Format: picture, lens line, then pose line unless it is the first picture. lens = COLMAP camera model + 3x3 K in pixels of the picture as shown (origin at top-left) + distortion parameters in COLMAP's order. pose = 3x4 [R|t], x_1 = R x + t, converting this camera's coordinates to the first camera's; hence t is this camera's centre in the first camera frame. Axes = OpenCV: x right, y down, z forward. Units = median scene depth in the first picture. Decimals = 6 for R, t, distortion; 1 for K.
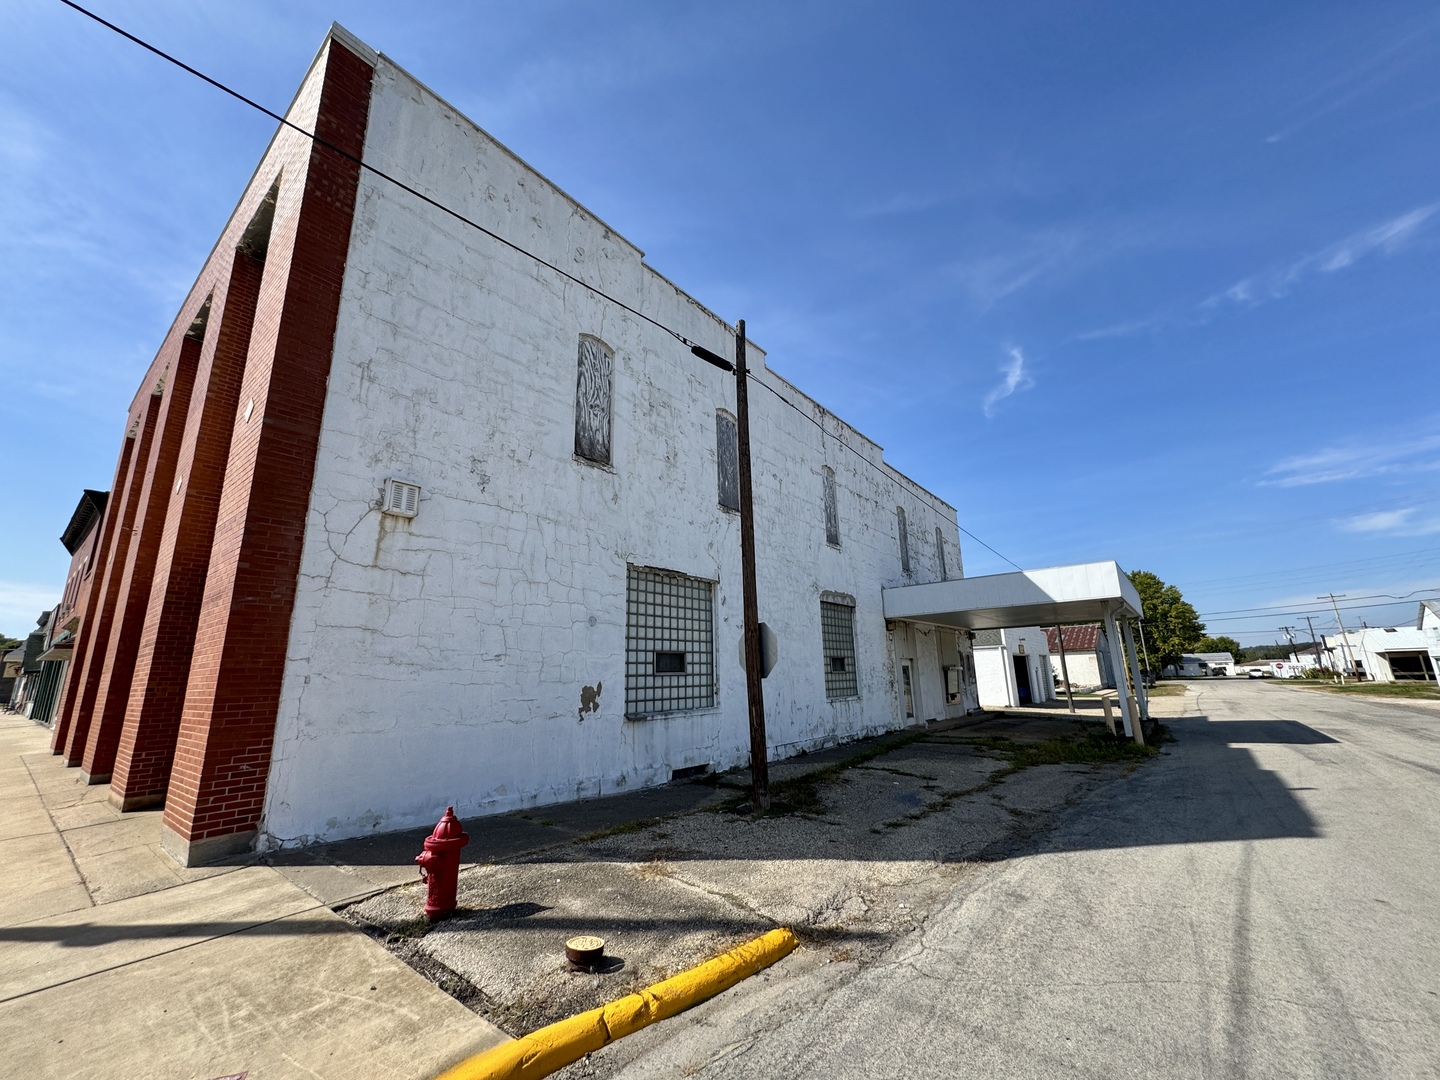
lens RADIAL K [[571.6, 0, 724.4], [0, 571.6, 544.0], [0, 0, 1]] dist [-0.004294, 0.000640]
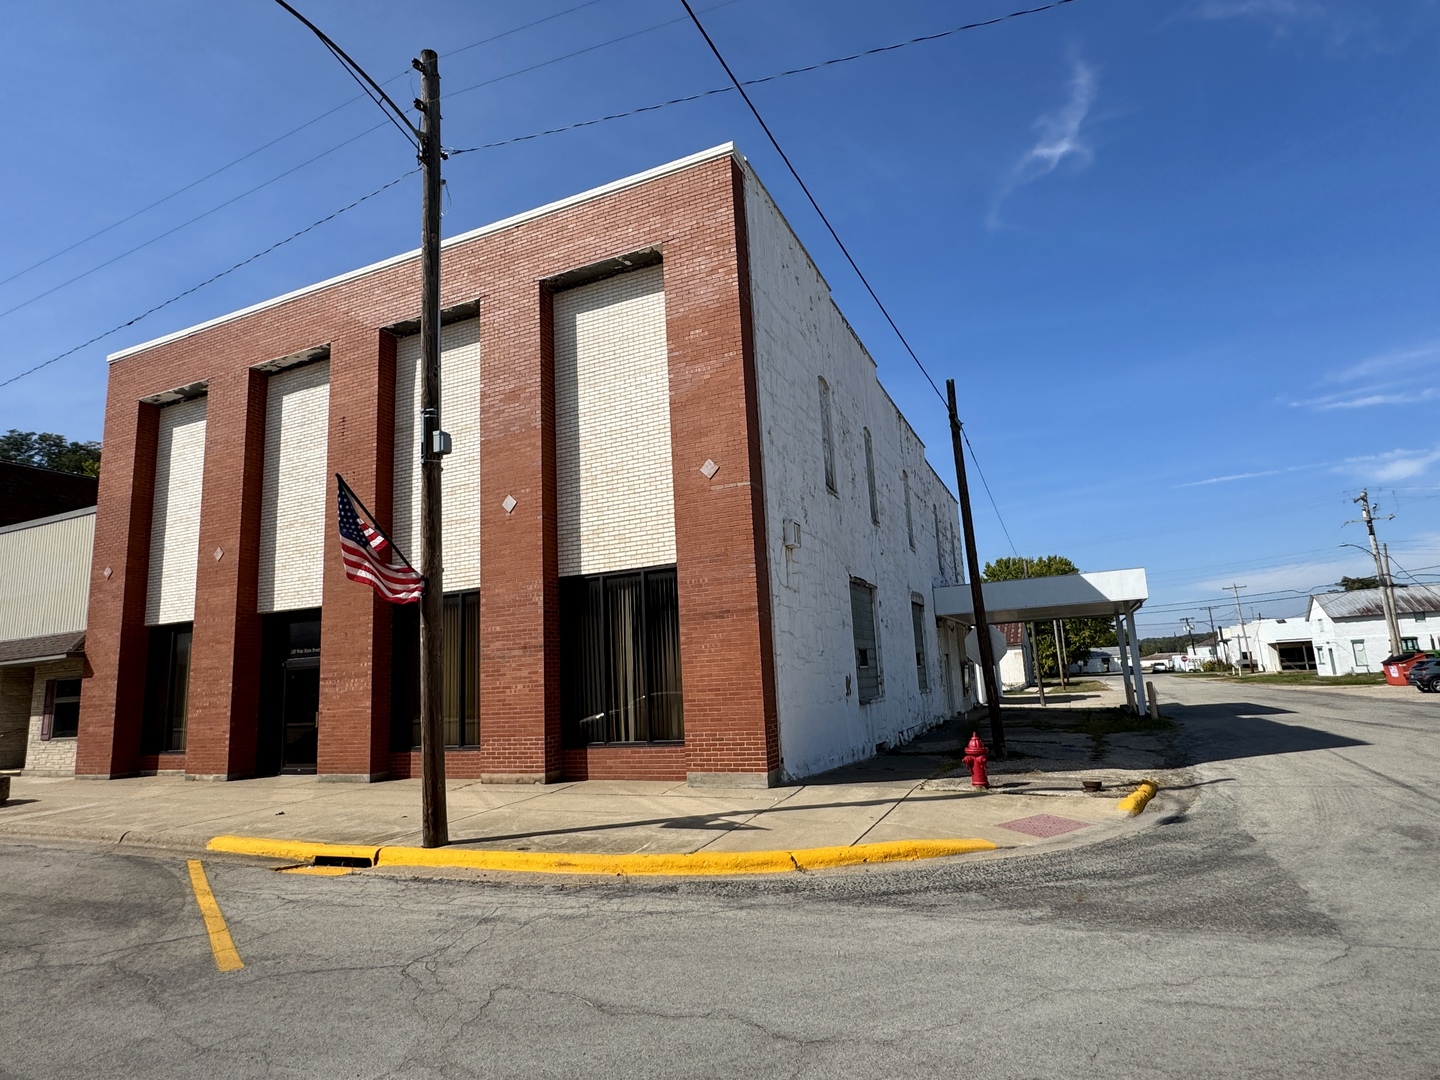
lens RADIAL K [[781.1, 0, 733.2], [0, 781.1, 547.8], [0, 0, 1]] dist [-0.009406, 0.008656]
pose [[0.966455, 0.018473, 0.256172, -0.100441], [-0.032042, 0.998290, 0.048898, -0.011613], [-0.254830, -0.055466, 0.965394, -0.061242]]
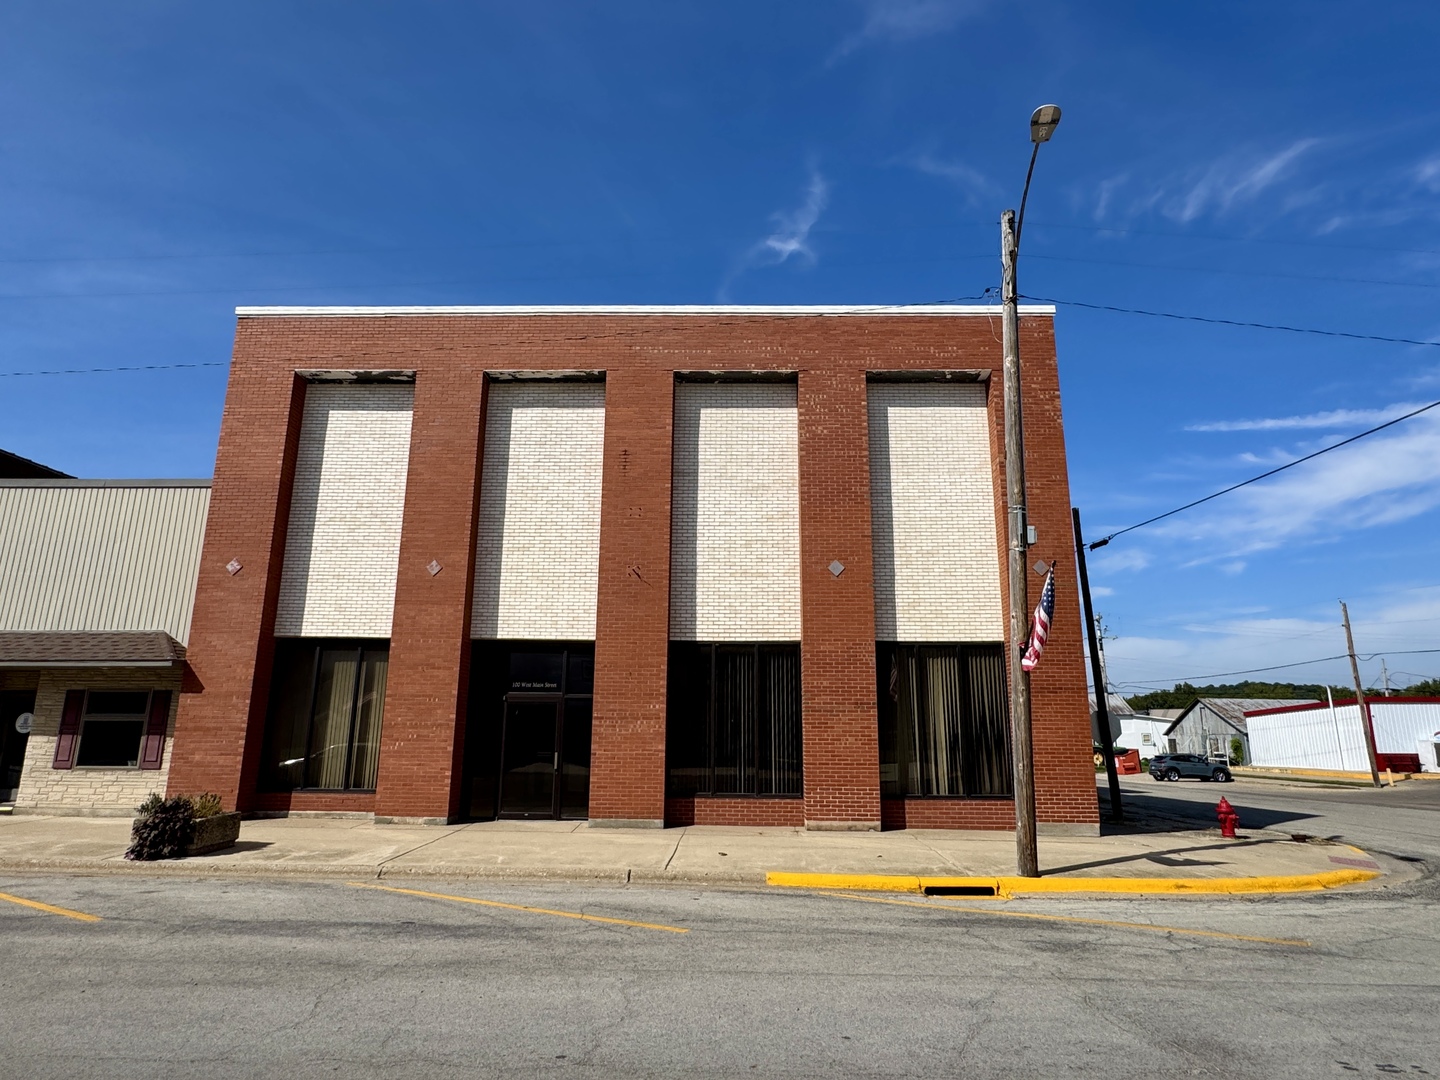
lens RADIAL K [[781.1, 0, 718.1], [0, 781.1, 563.8], [0, 0, 1]] dist [-0.009406, 0.008656]
pose [[0.796968, 0.162047, 0.581879, -0.256677], [-0.165548, 0.985053, -0.047584, 0.003466], [-0.580893, -0.058406, 0.811882, -0.008617]]
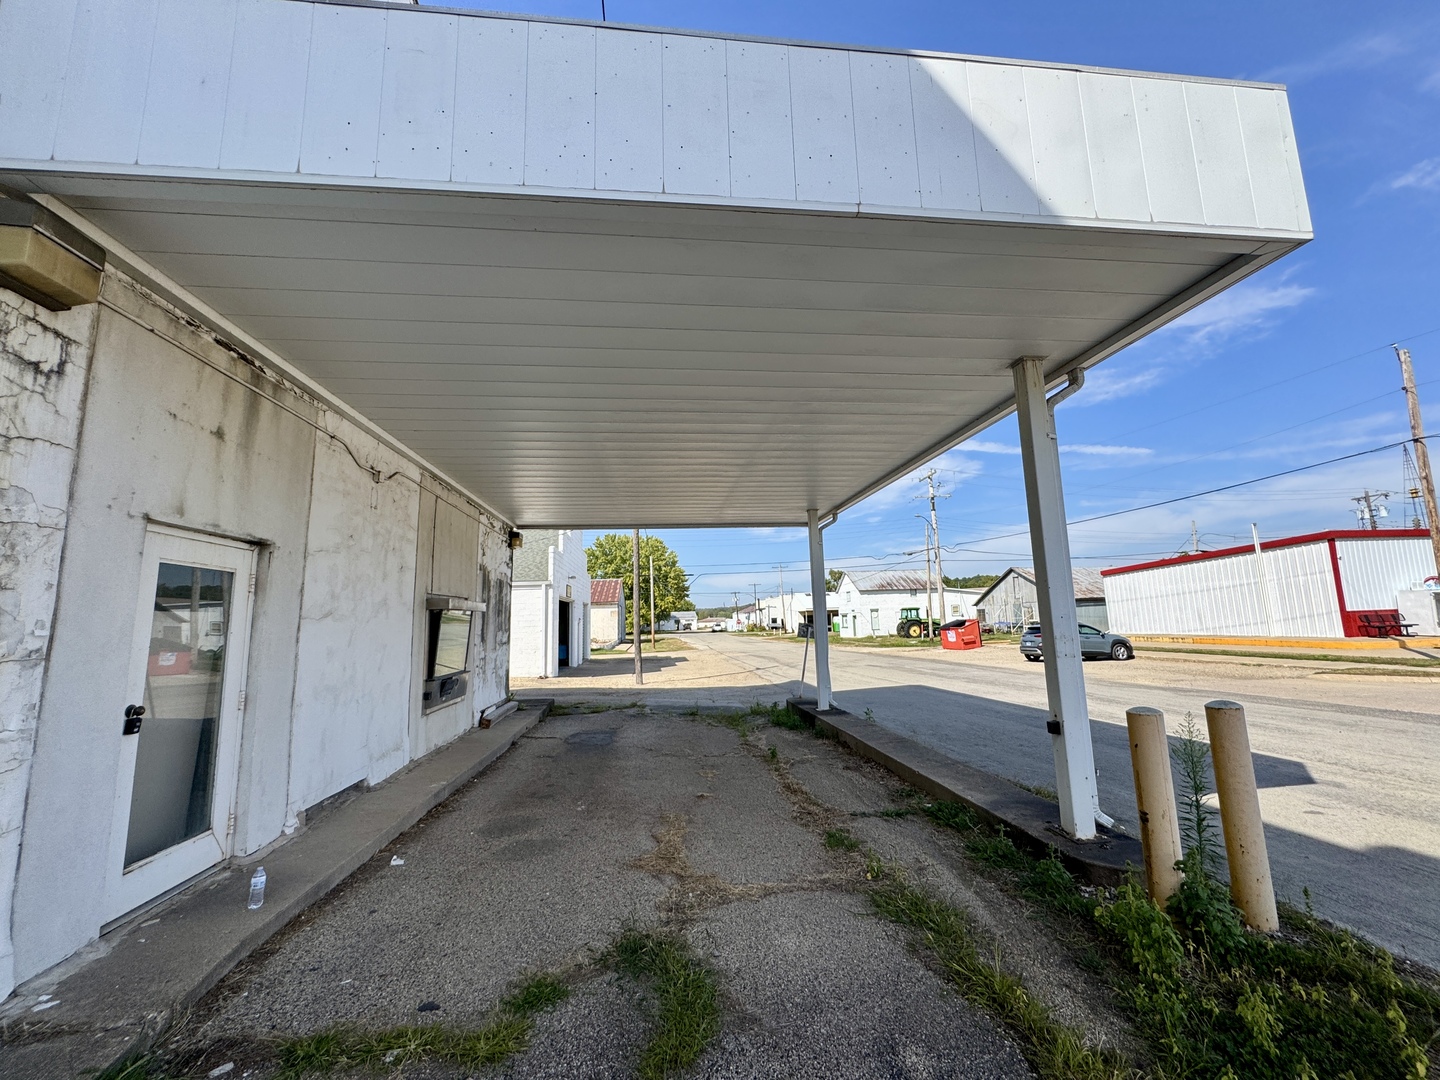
lens RADIAL K [[571.6, 0, 720.0], [0, 571.6, 537.0], [0, 0, 1]] dist [-0.004294, 0.000640]
pose [[0.703836, 0.107443, 0.702190, 0.079415], [-0.150403, 0.988625, -0.000515, 0.046268], [-0.694258, -0.105249, 0.711989, 0.195020]]
